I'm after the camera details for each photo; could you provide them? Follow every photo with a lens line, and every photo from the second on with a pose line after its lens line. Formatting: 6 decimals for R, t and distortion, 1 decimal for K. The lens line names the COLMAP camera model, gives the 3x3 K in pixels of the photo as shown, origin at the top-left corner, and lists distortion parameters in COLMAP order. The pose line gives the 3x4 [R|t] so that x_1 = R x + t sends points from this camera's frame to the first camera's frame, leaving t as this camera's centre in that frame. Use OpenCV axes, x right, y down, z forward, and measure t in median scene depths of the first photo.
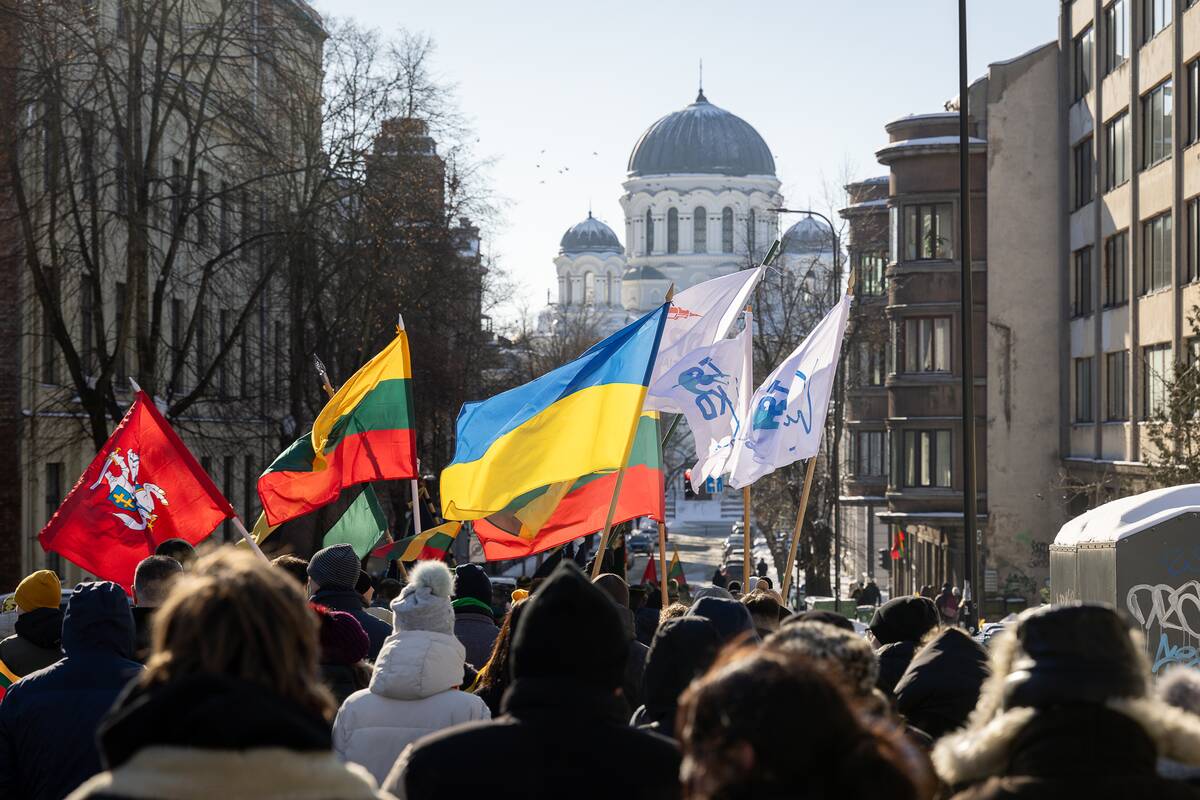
lens RADIAL K [[2770.3, 0, 600.0], [0, 2770.3, 400.0], [0, 0, 1]] dist [0.045061, -0.502034]
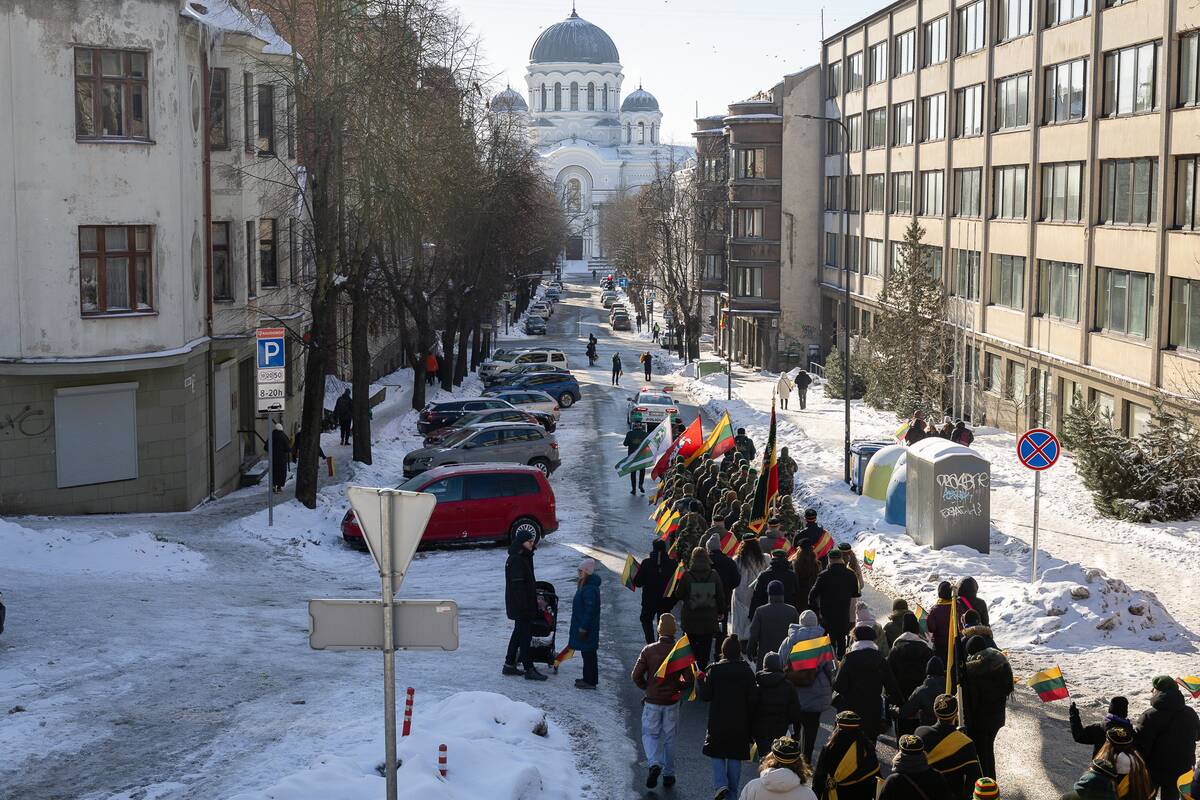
lens RADIAL K [[2770.3, 0, 600.0], [0, 2770.3, 400.0], [0, 0, 1]] dist [0.045061, -0.502034]
pose [[0.986362, -0.023568, 0.162896, -0.298199], [-0.006582, 0.983255, 0.182114, -0.246950], [-0.164460, -0.180702, 0.969690, -0.859687]]
